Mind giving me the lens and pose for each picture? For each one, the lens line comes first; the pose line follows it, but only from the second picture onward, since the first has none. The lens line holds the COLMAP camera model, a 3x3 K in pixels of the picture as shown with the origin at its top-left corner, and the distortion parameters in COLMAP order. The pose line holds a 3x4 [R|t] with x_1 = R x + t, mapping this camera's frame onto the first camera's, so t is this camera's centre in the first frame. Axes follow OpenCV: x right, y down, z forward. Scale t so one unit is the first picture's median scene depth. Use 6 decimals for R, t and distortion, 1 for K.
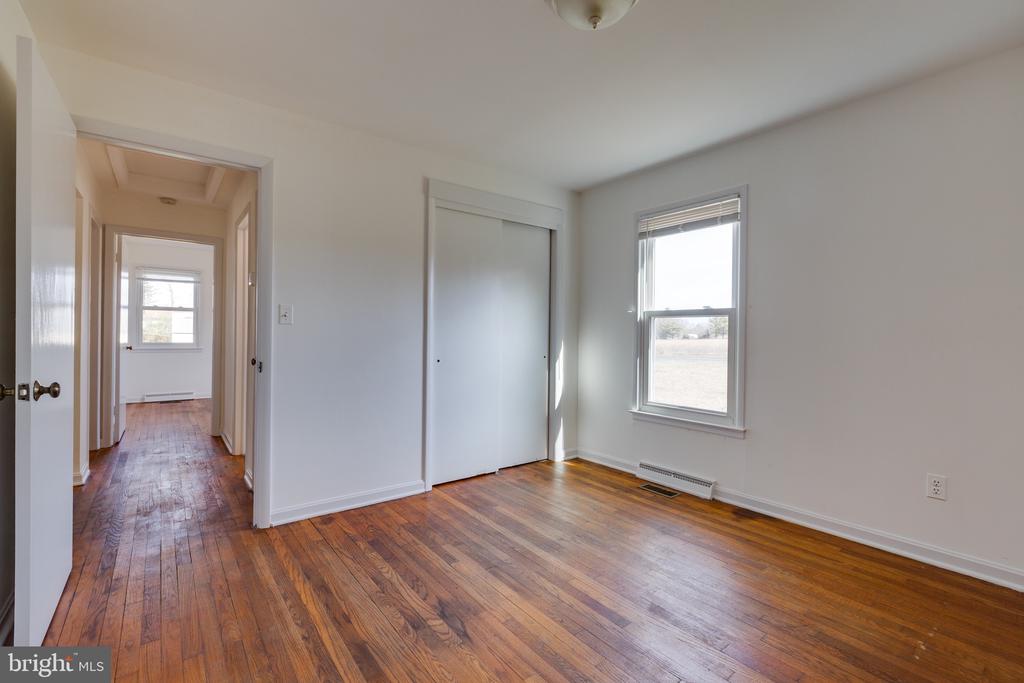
lens RADIAL K [[454.2, 0, 516.1], [0, 454.2, 337.3], [0, 0, 1]] dist [0.001397, -0.000786]
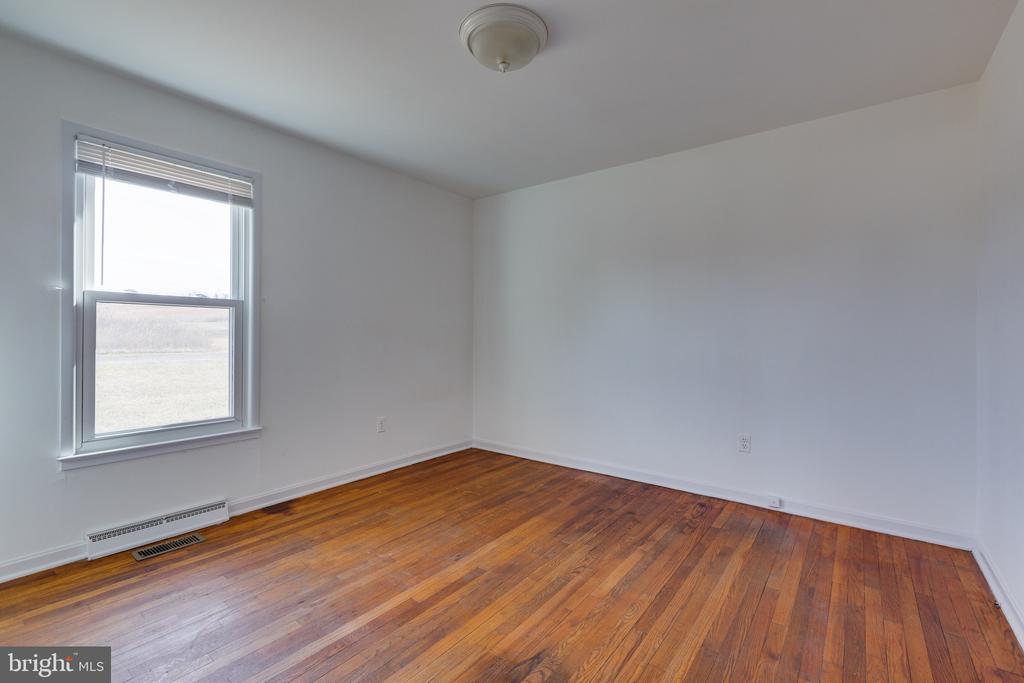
lens RADIAL K [[454.2, 0, 503.9], [0, 454.2, 338.5], [0, 0, 1]] dist [0.001397, -0.000786]
pose [[-0.249638, -0.018368, 0.968165, -0.562775], [-0.002685, 0.999829, 0.018276, -0.005910], [-0.968336, 0.001963, -0.249644, 0.744054]]
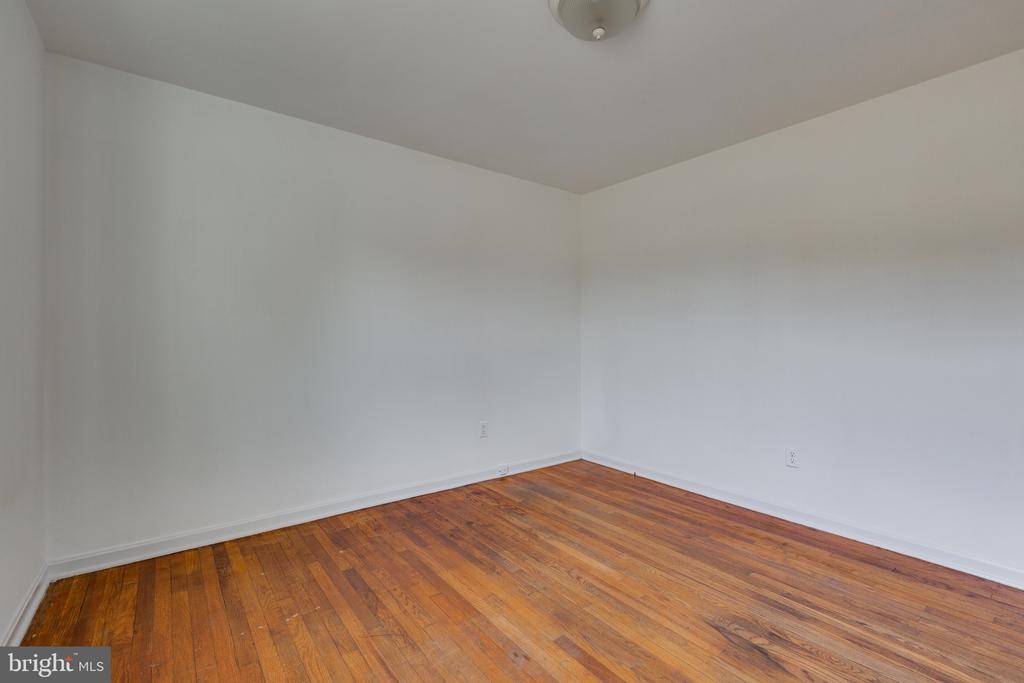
lens RADIAL K [[454.2, 0, 518.1], [0, 454.2, 341.9], [0, 0, 1]] dist [0.001397, -0.000786]
pose [[-0.999936, -0.010996, -0.002808, 0.201100], [-0.011038, 0.999825, 0.015100, -0.003839], [0.002642, 0.015130, -0.999882, 1.163231]]
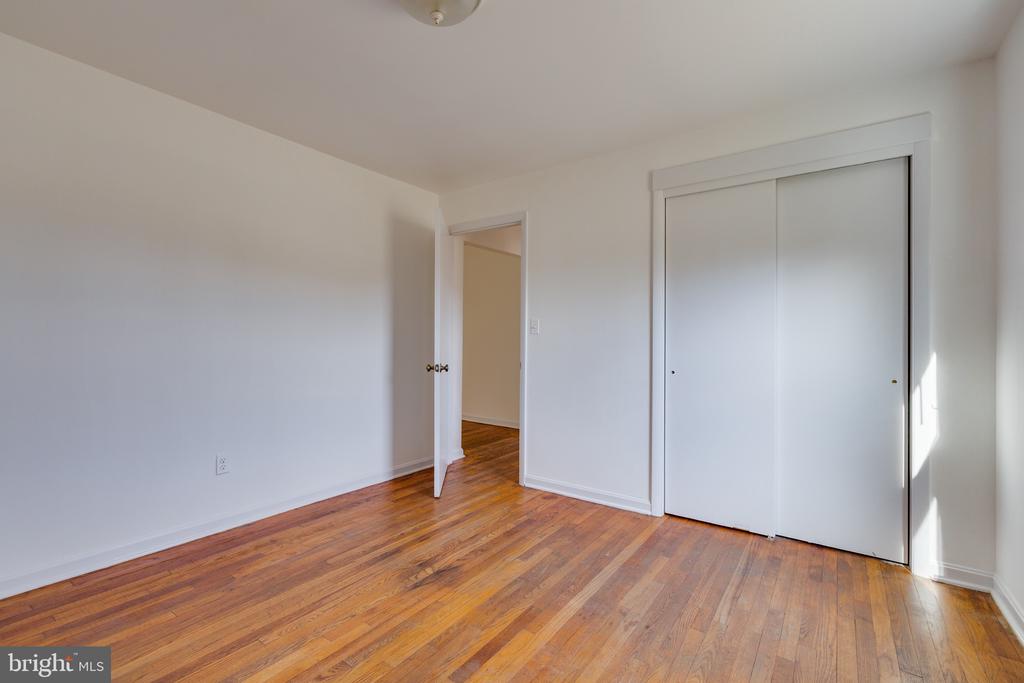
lens RADIAL K [[454.2, 0, 503.4], [0, 454.2, 334.0], [0, 0, 1]] dist [0.001397, -0.000786]
pose [[0.279166, -0.020243, -0.960029, 0.652603], [-0.009320, 0.999674, -0.023789, 0.003533], [0.960197, 0.015588, 0.278887, 0.502233]]
